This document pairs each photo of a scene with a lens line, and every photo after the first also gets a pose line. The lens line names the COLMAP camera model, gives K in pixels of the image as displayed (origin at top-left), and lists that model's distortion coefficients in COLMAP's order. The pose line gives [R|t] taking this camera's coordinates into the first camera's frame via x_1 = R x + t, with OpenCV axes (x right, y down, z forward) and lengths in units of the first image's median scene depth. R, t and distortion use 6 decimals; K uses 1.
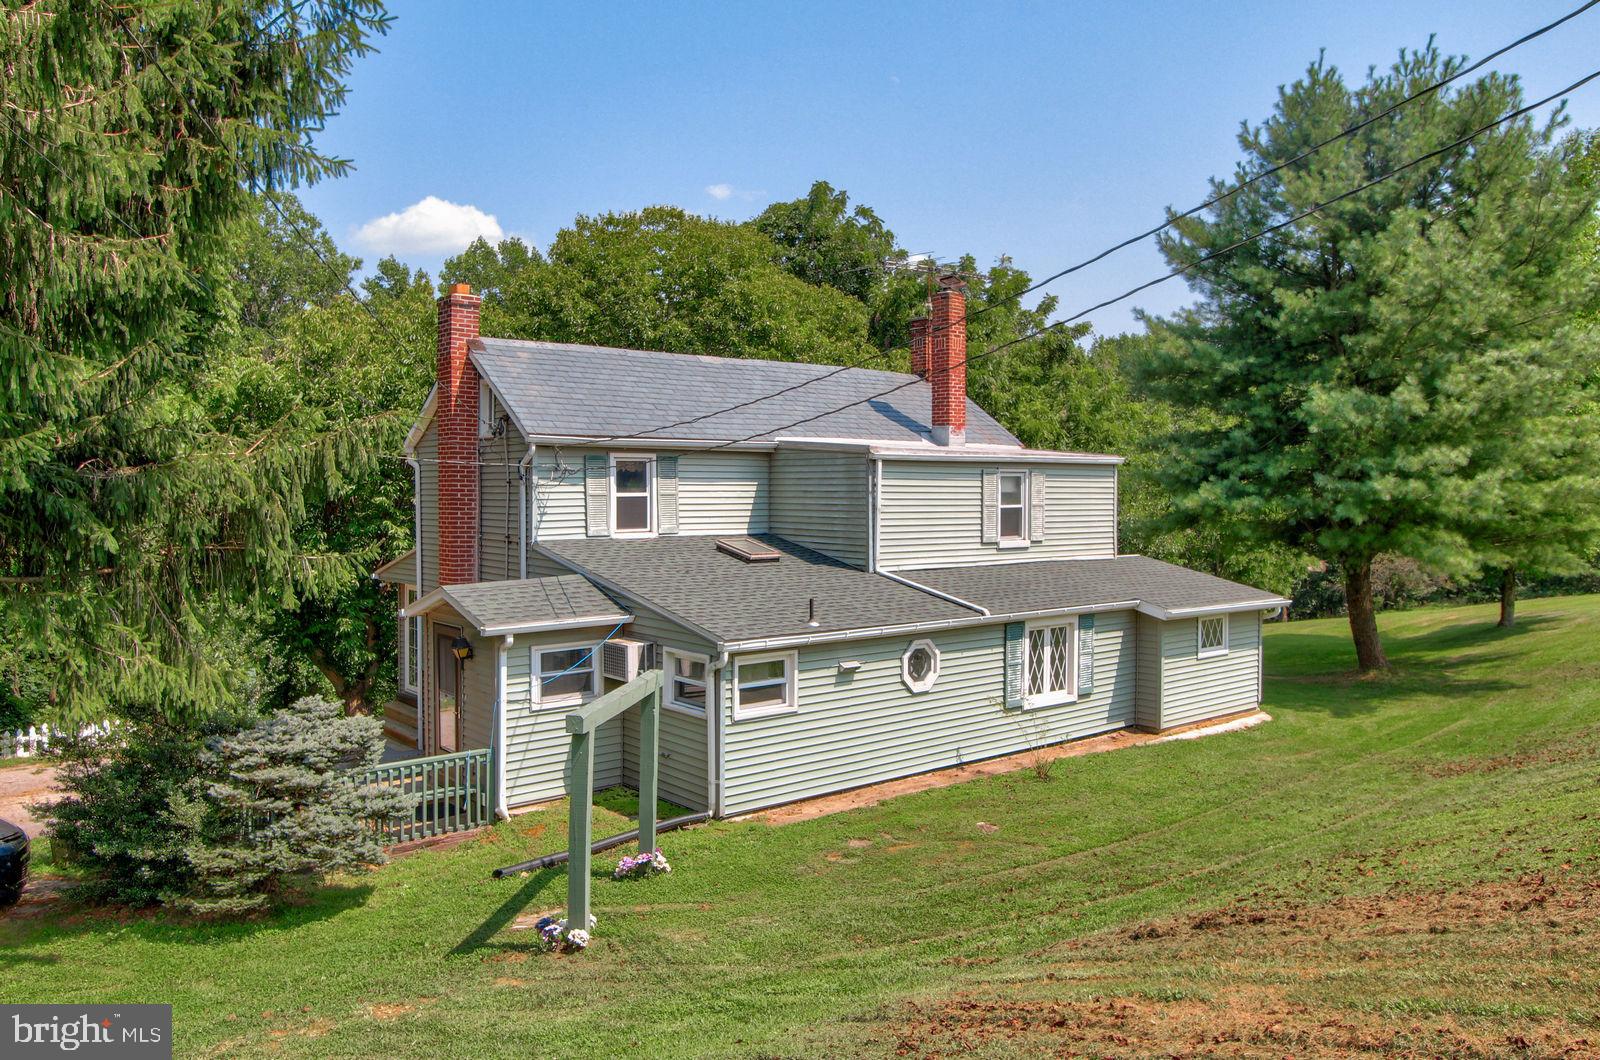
lens RADIAL K [[1173.4, 0, 800.1], [0, 1173.4, 520.8], [0, 0, 1]] dist [-0.012558, -0.002180]
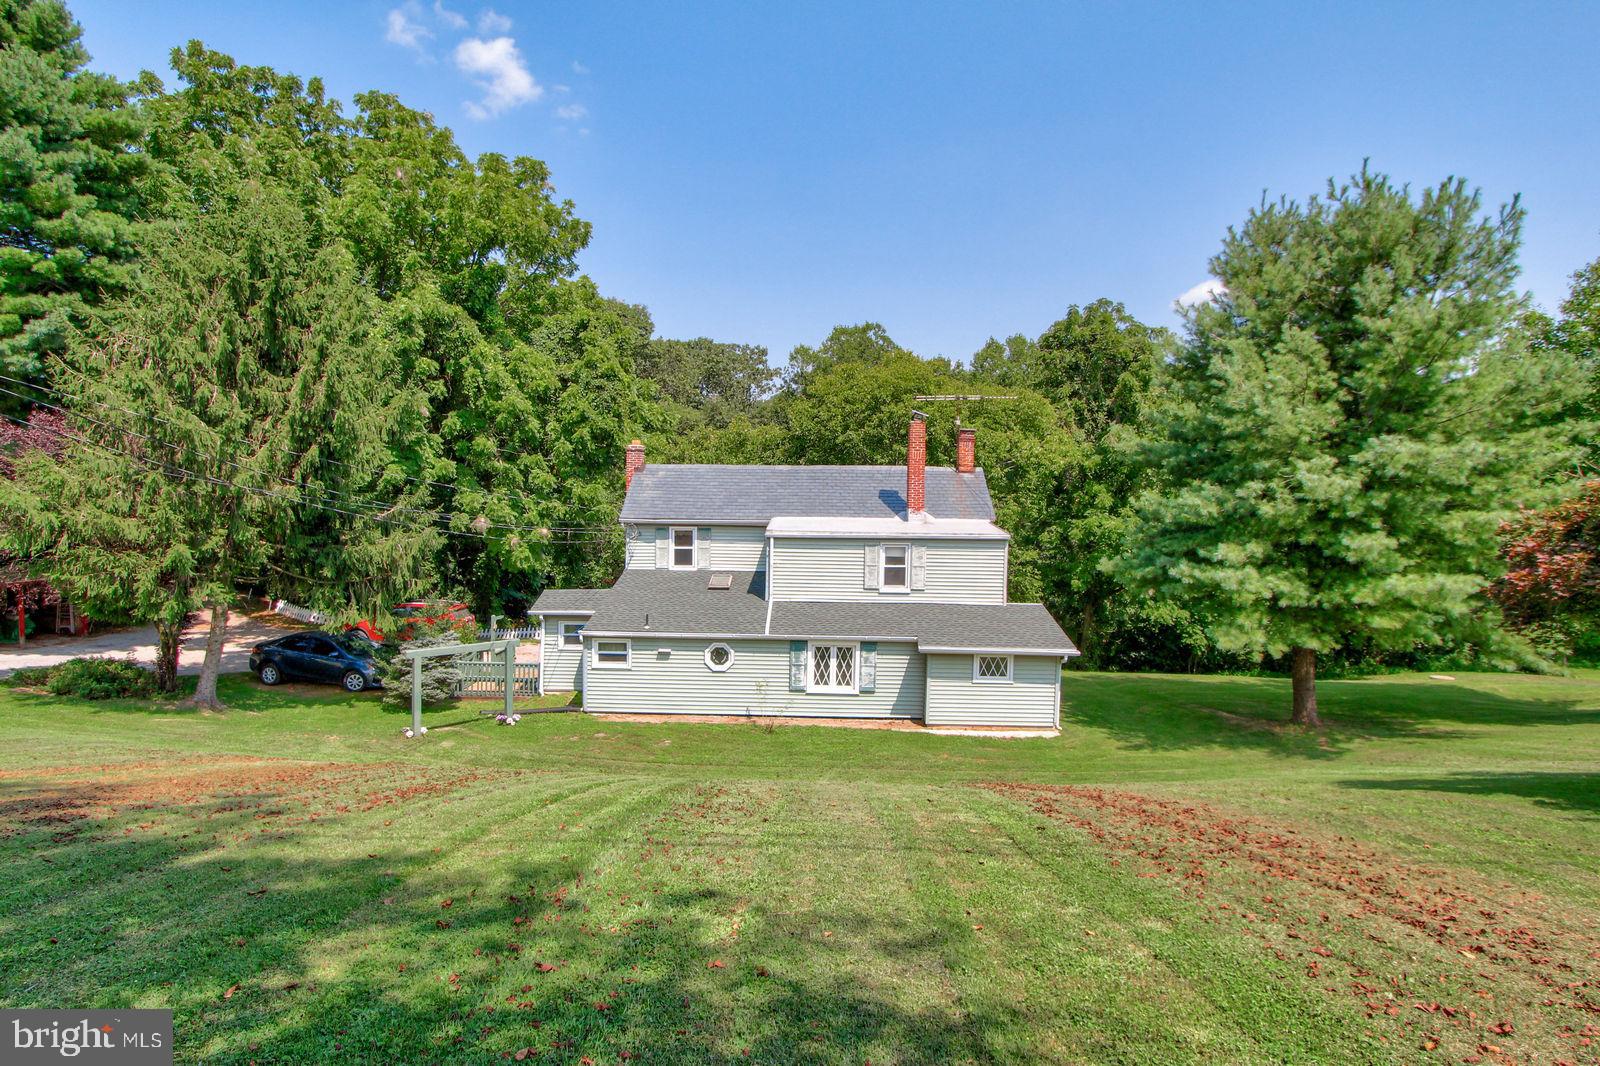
lens RADIAL K [[837.9, 0, 802.5], [0, 837.9, 532.1], [0, 0, 1]] dist [-0.024673, -0.001204]
pose [[0.742037, 0.053283, -0.668238, 0.942628], [-0.027476, 0.998416, 0.049101, -0.123797], [0.669796, -0.018074, 0.742325, 0.102049]]
